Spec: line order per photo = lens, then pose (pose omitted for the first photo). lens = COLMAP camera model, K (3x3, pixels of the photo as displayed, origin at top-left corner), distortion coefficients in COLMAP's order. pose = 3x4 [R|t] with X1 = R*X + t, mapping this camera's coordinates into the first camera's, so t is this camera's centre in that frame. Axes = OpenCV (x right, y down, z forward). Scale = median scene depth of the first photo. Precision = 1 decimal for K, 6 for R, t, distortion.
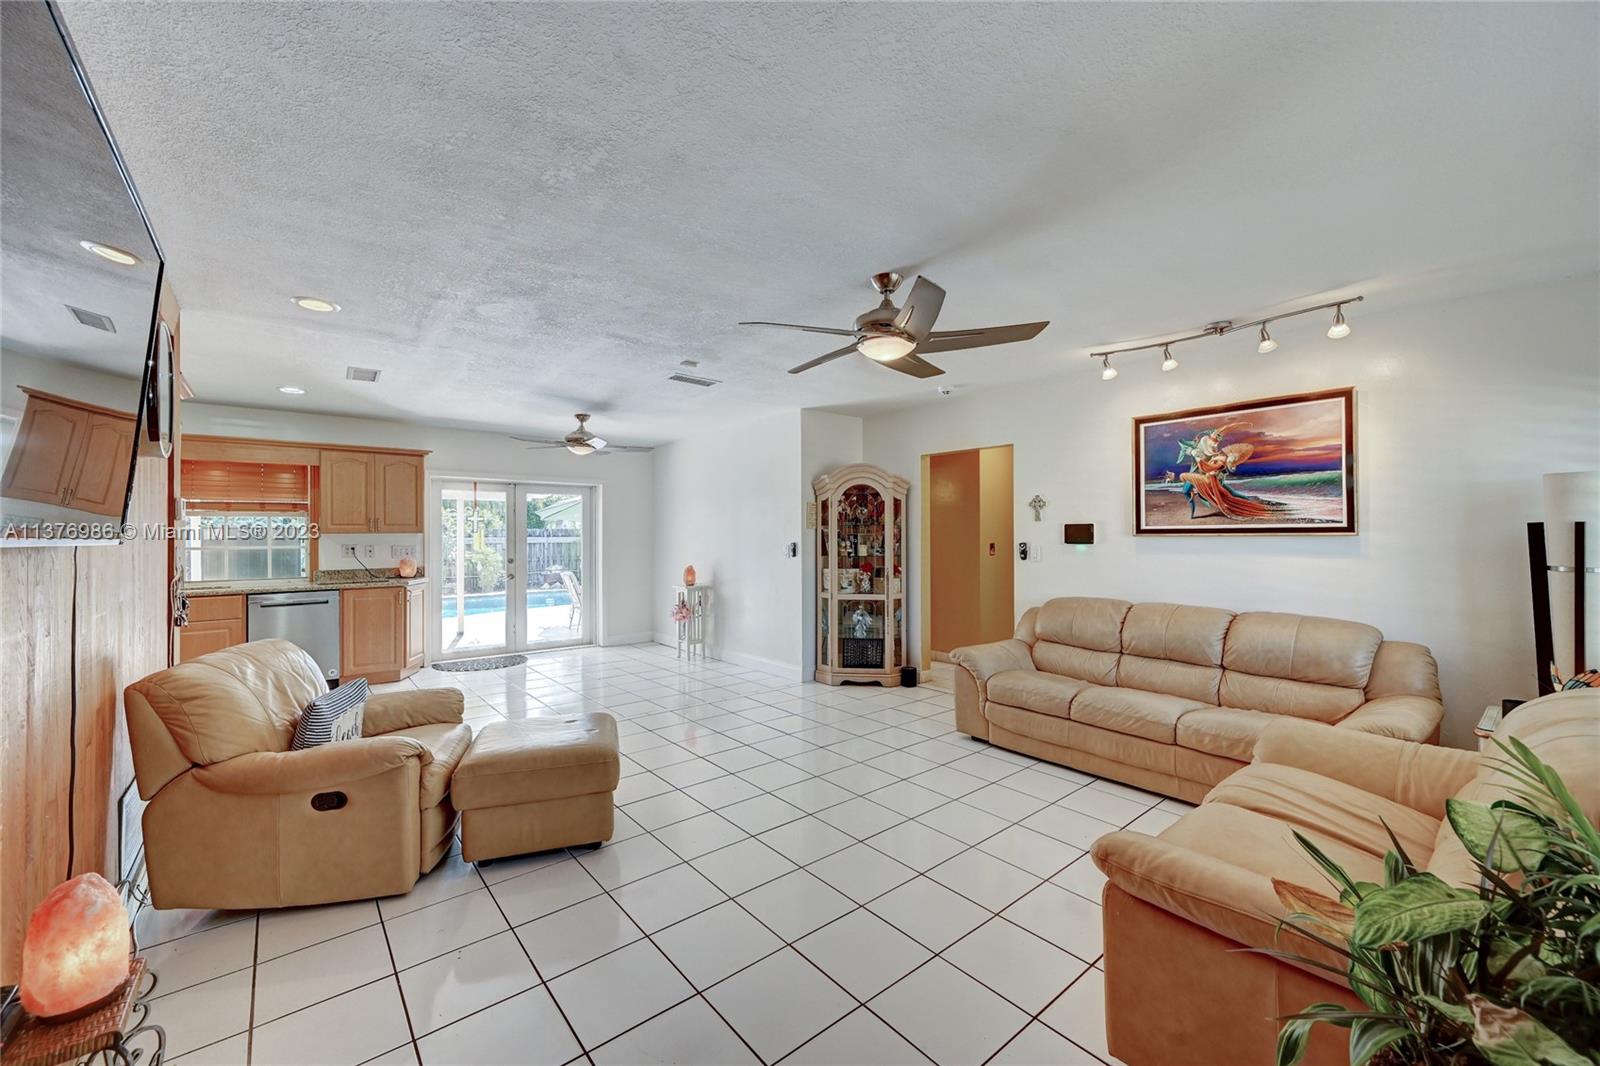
lens RADIAL K [[635.0, 0, 795.6], [0, 635.0, 536.5], [0, 0, 1]] dist [0.001094, -0.000577]
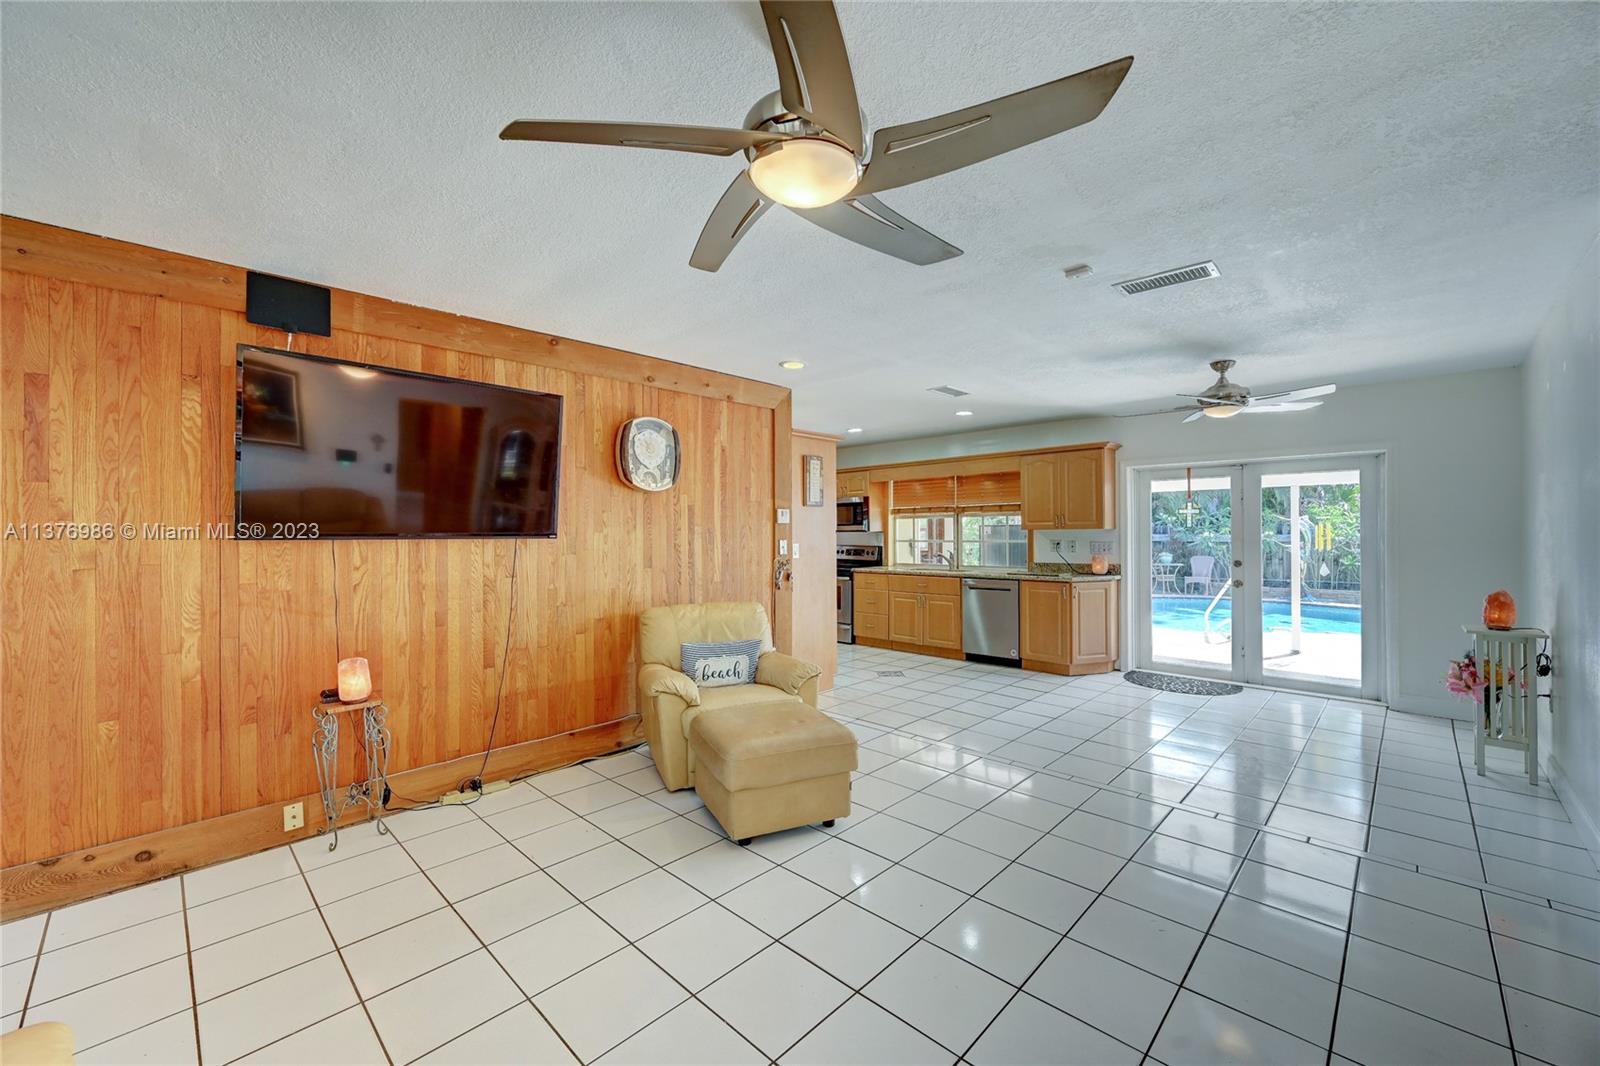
lens RADIAL K [[635.0, 0, 799.7], [0, 635.0, 527.3], [0, 0, 1]] dist [0.001094, -0.000577]
pose [[0.103731, -0.006587, -0.994584, 0.322207], [-0.000150, 0.999978, -0.006638, -0.001291], [0.994605, 0.000837, 0.103728, 0.454782]]
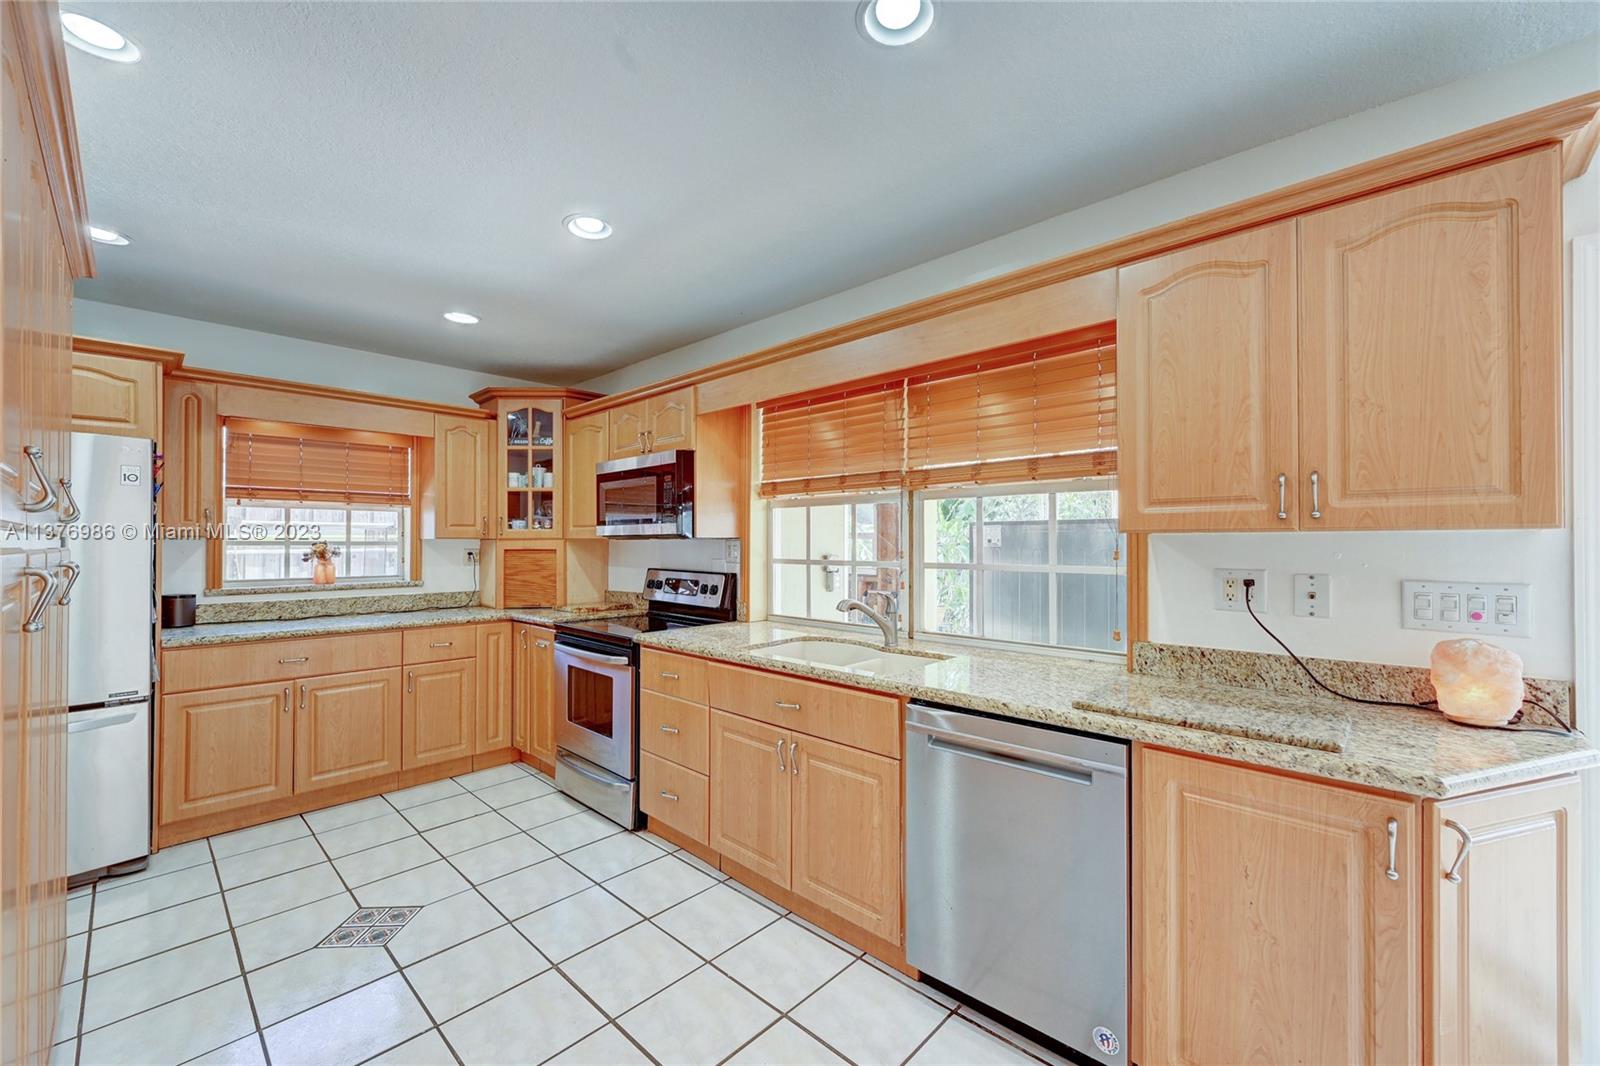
lens RADIAL K [[635.0, 0, 801.8], [0, 635.0, 535.4], [0, 0, 1]] dist [0.001094, -0.000577]
pose [[0.116267, -0.003669, -0.993211, -0.423447], [-0.003259, 0.999986, -0.004075, -0.001480], [0.993213, 0.003710, 0.116254, 0.754452]]
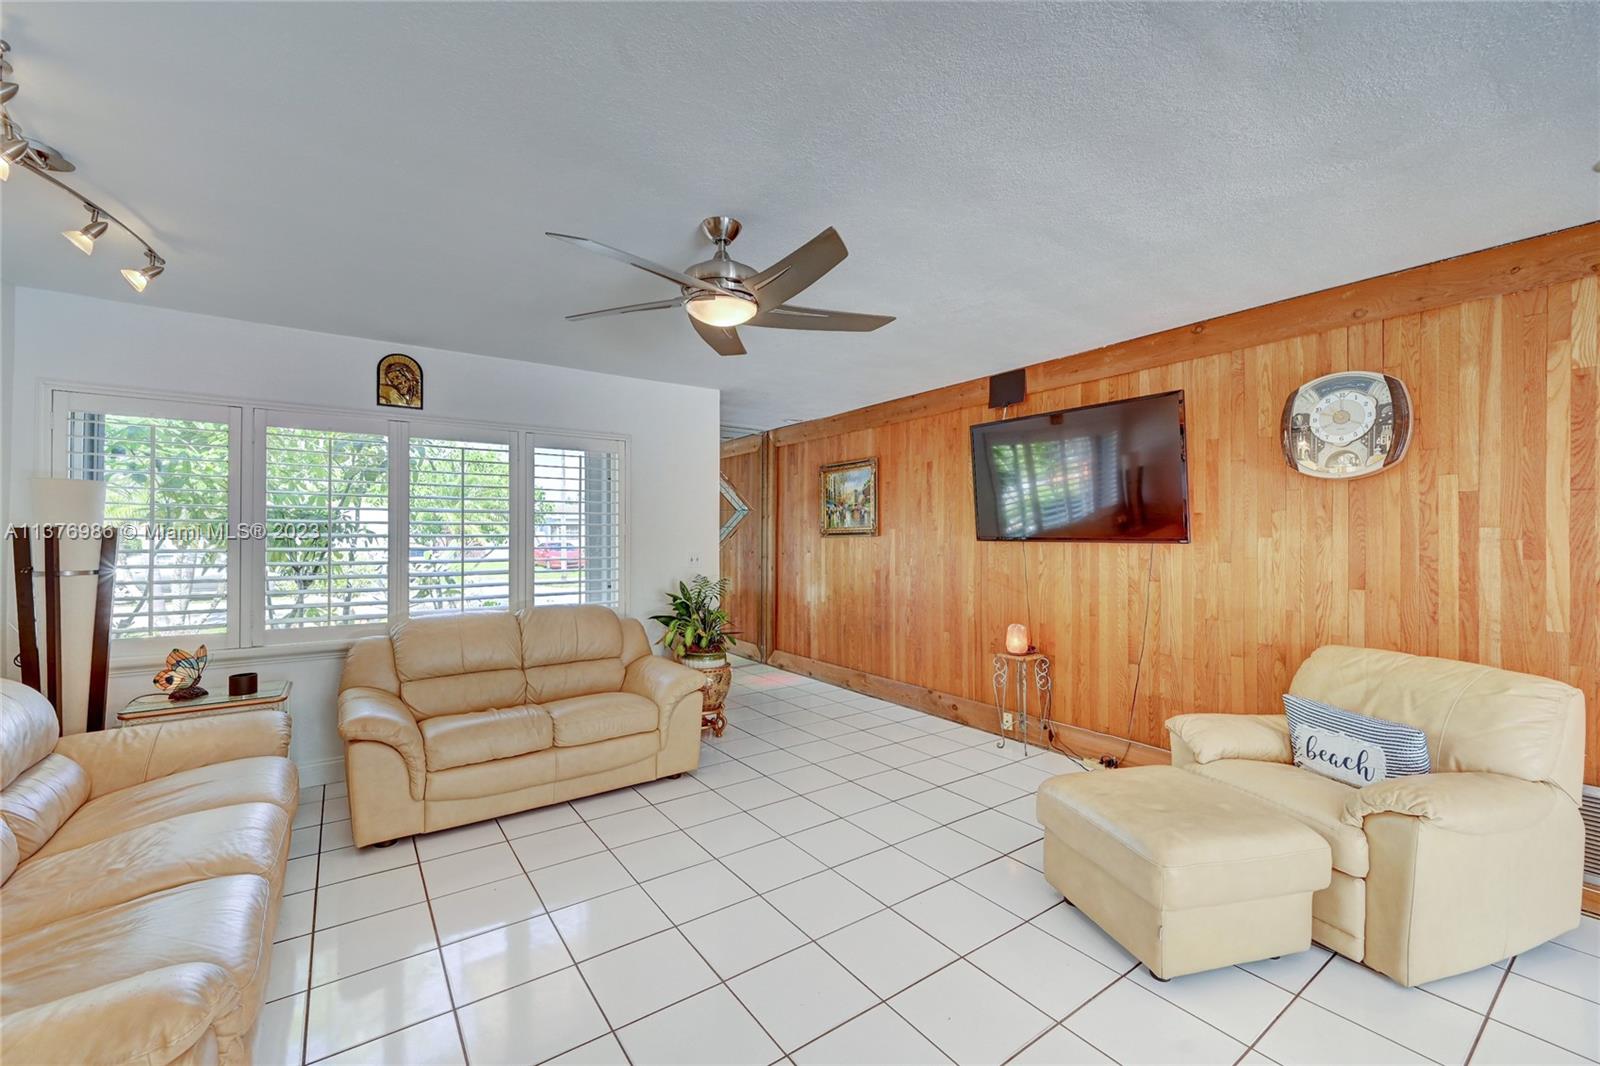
lens RADIAL K [[635.0, 0, 794.3], [0, 635.0, 536.4], [0, 0, 1]] dist [0.001094, -0.000577]
pose [[-0.996687, 0.000292, 0.081334, 0.003634], [0.000530, 0.999996, 0.002908, -0.002882], [-0.081332, 0.002941, -0.996683, 0.863269]]
